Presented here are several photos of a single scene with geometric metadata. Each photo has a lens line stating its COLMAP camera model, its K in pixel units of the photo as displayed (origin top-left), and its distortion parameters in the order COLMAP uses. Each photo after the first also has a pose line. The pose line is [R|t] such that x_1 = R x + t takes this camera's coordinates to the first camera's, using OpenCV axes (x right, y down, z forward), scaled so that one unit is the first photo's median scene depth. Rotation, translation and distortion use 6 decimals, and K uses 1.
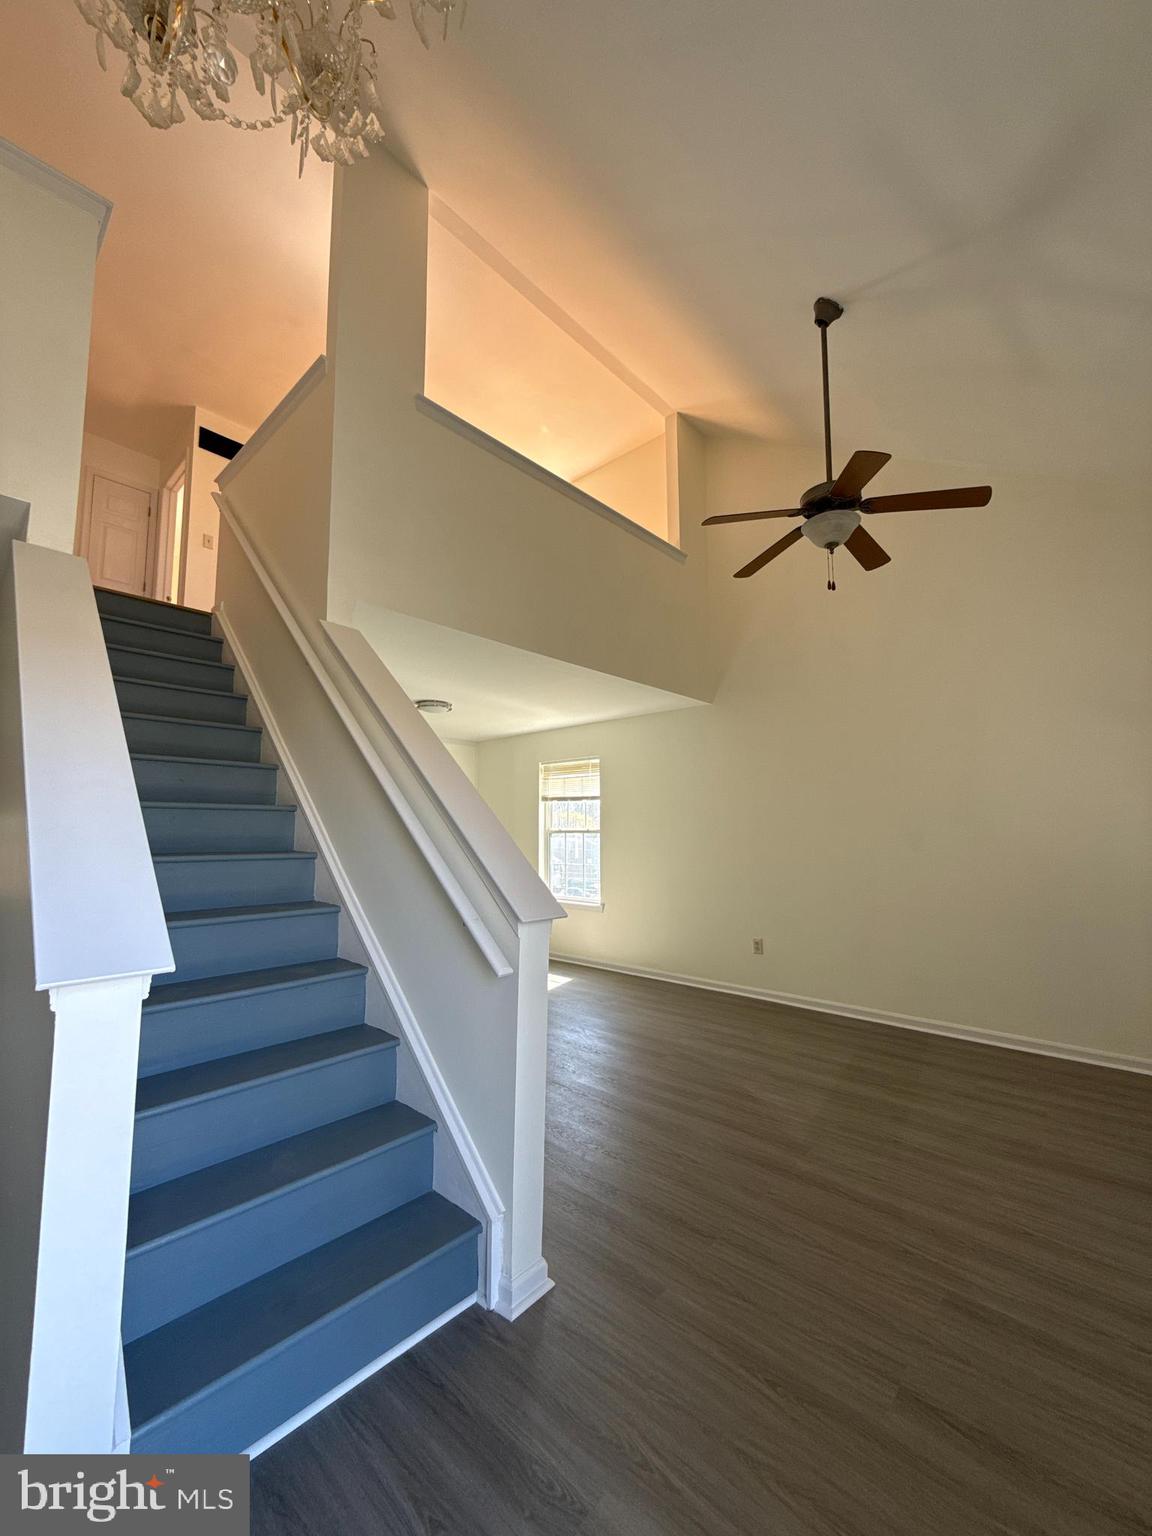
lens RADIAL K [[609.5, 0, 578.7], [0, 609.5, 771.2], [0, 0, 1]] dist [0.000192, 0.000283]
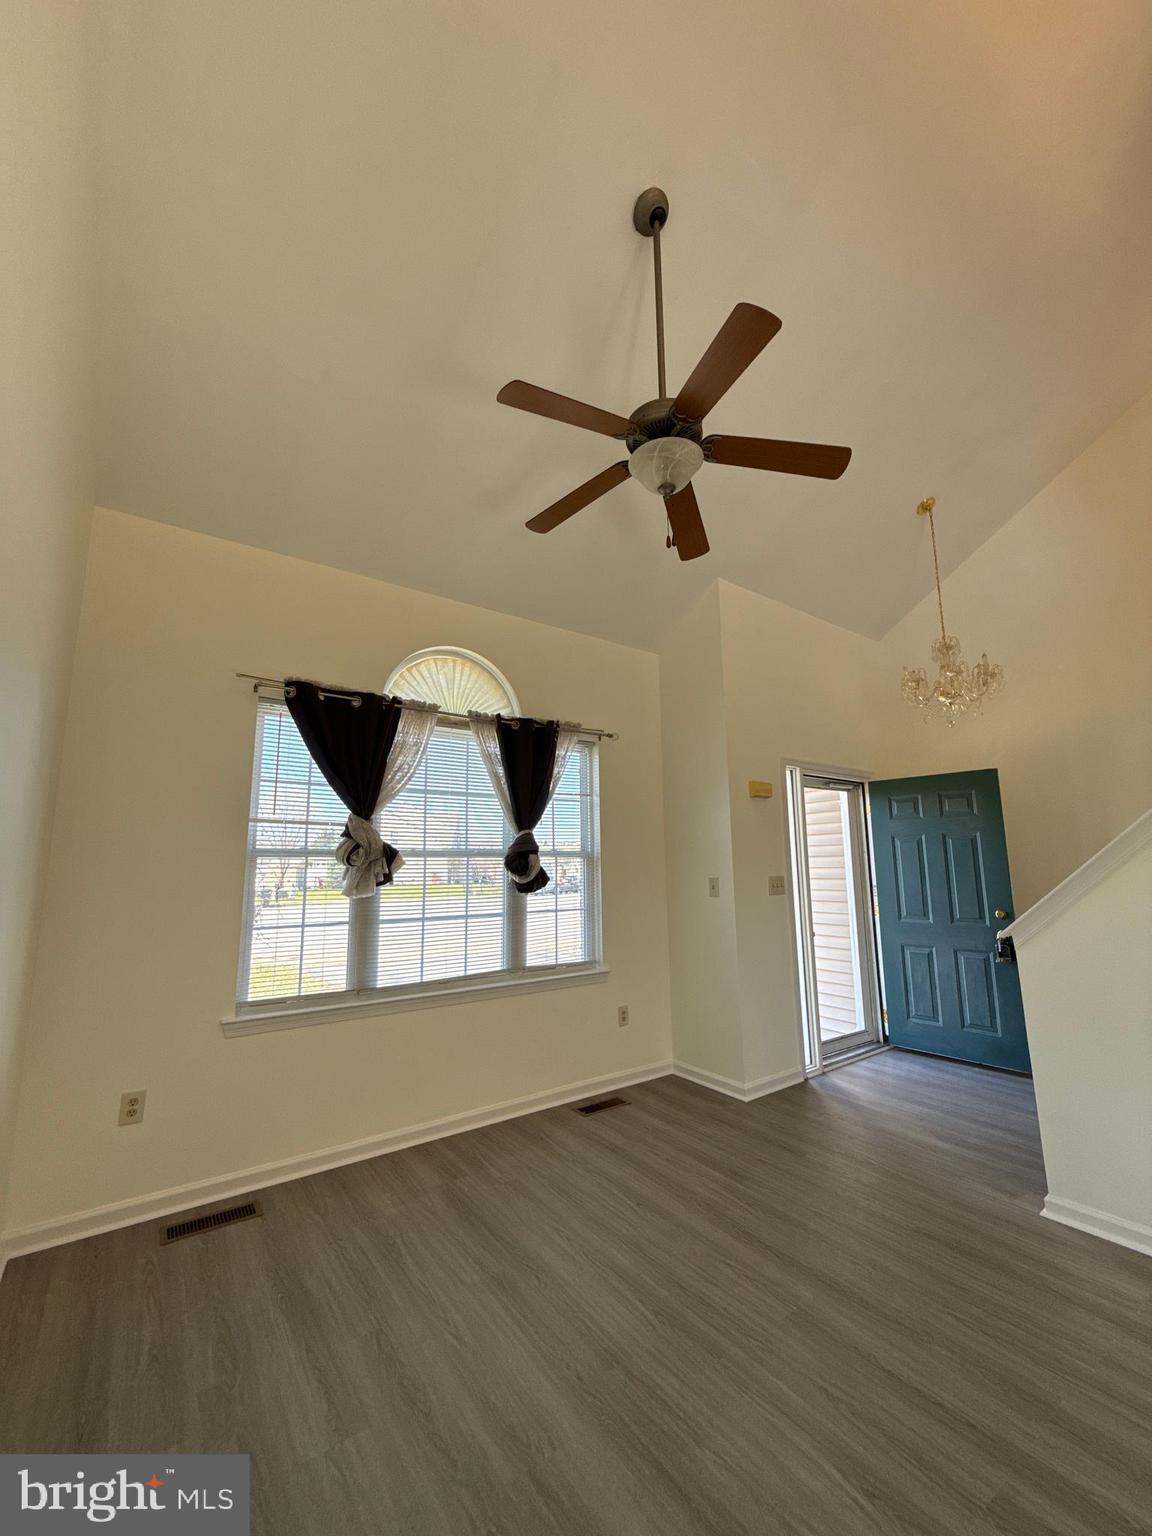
lens RADIAL K [[609.5, 0, 578.7], [0, 609.5, 771.2], [0, 0, 1]] dist [0.000192, 0.000283]
pose [[-0.978710, 0.039824, 0.201350, 0.466697], [-0.012389, 0.967746, -0.251625, 0.181466], [-0.204876, -0.248762, -0.946648, 1.970178]]
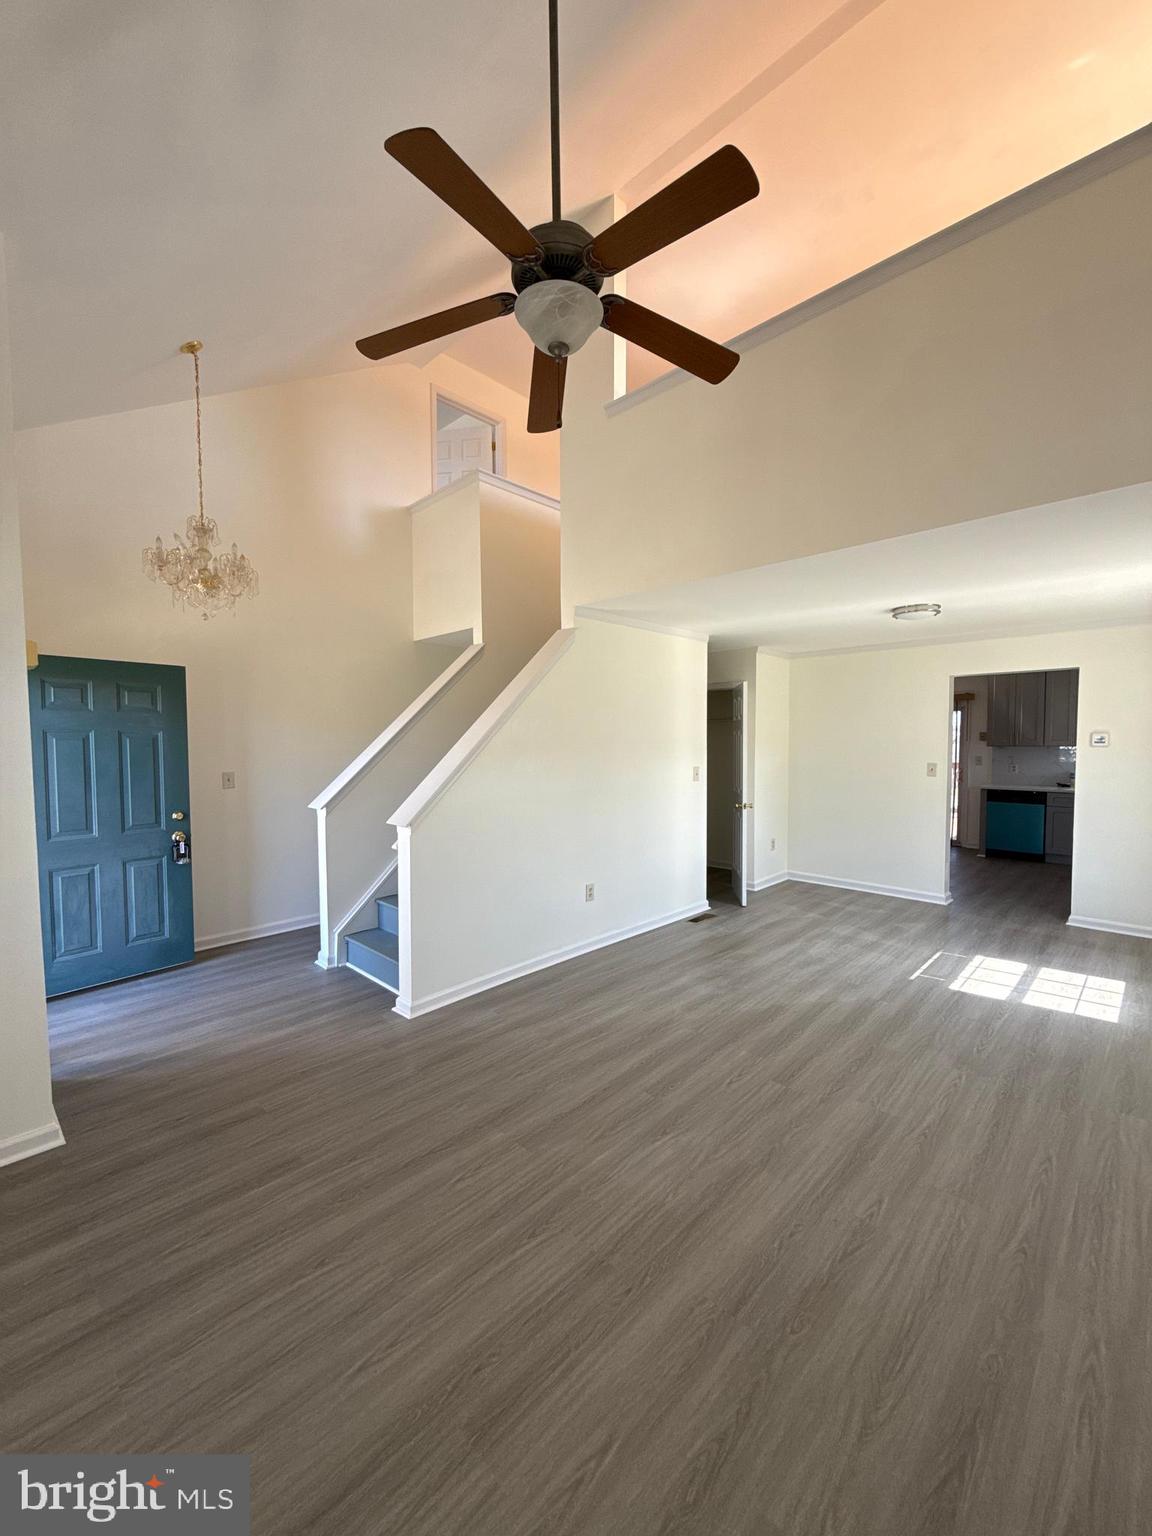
lens RADIAL K [[609.5, 0, 578.7], [0, 609.5, 771.2], [0, 0, 1]] dist [0.000192, 0.000283]
pose [[-0.029912, 0.050058, -0.998298, 1.279022], [0.101161, 0.993769, 0.046800, 0.040305], [0.994420, -0.099589, -0.034790, 1.201588]]
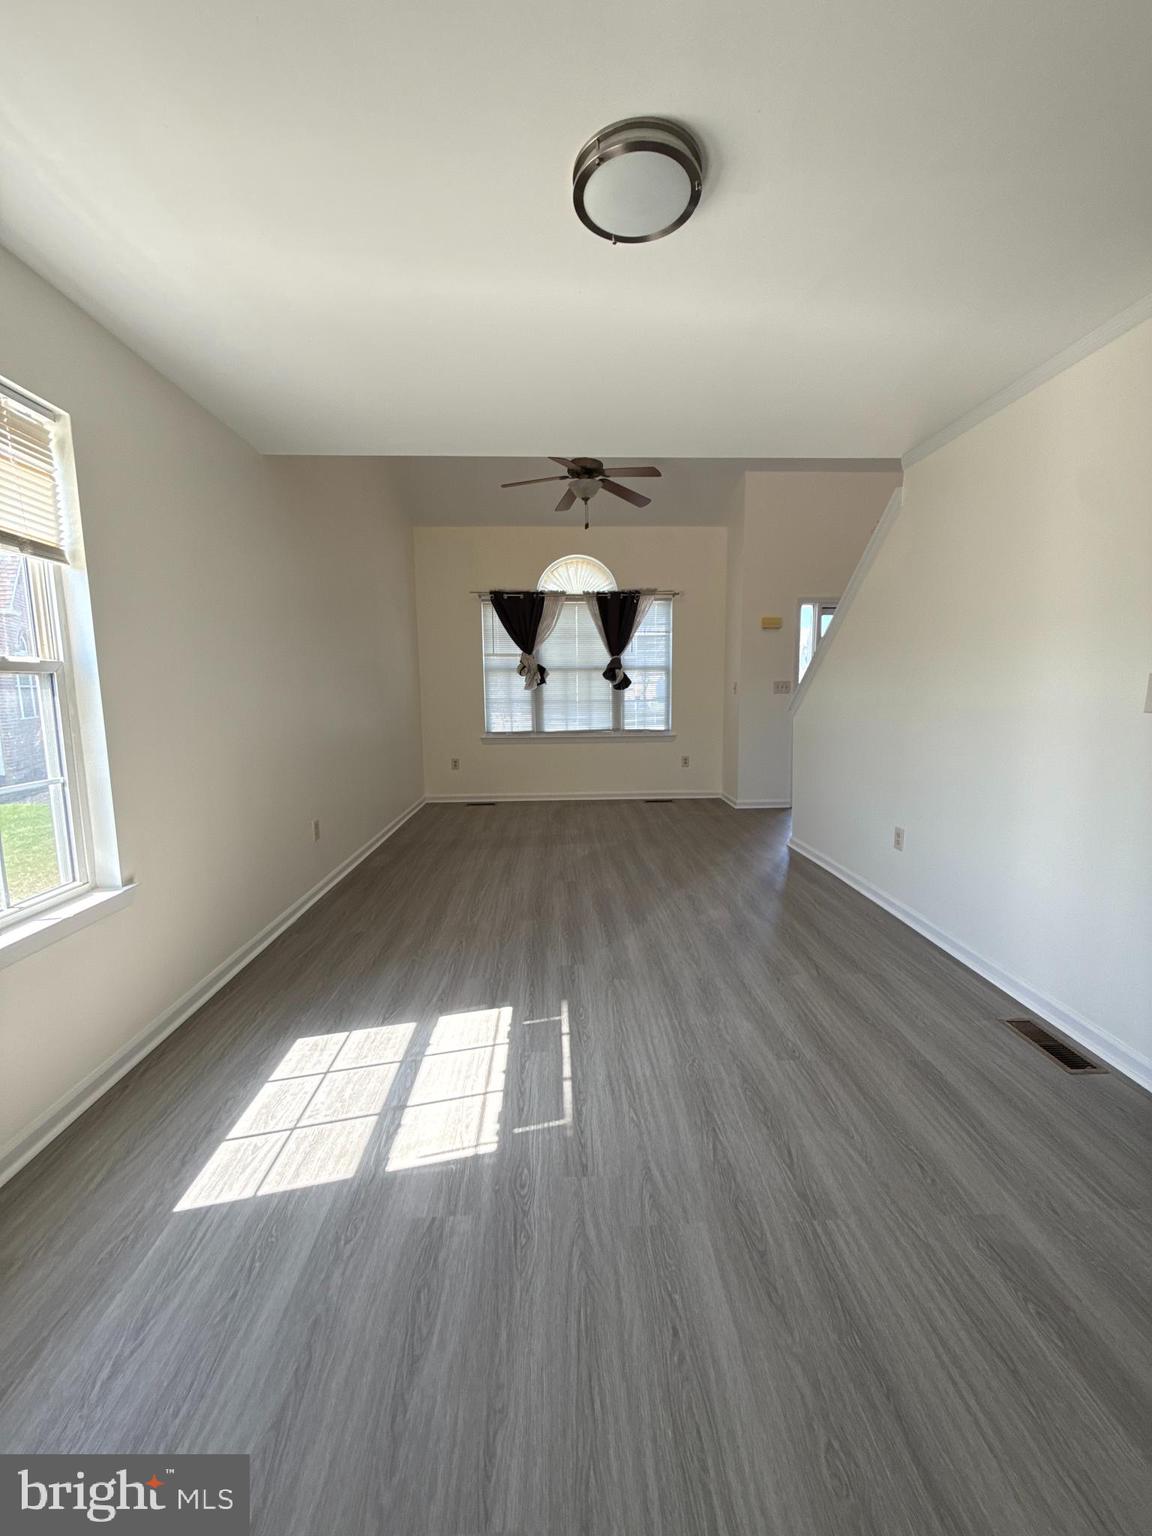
lens RADIAL K [[609.5, 0, 578.7], [0, 609.5, 771.2], [0, 0, 1]] dist [0.000192, 0.000283]
pose [[-0.705138, -0.092937, 0.702953, -0.917003], [-0.061784, 0.995656, 0.069660, 0.280256], [-0.706373, 0.005689, -0.707817, 2.590023]]
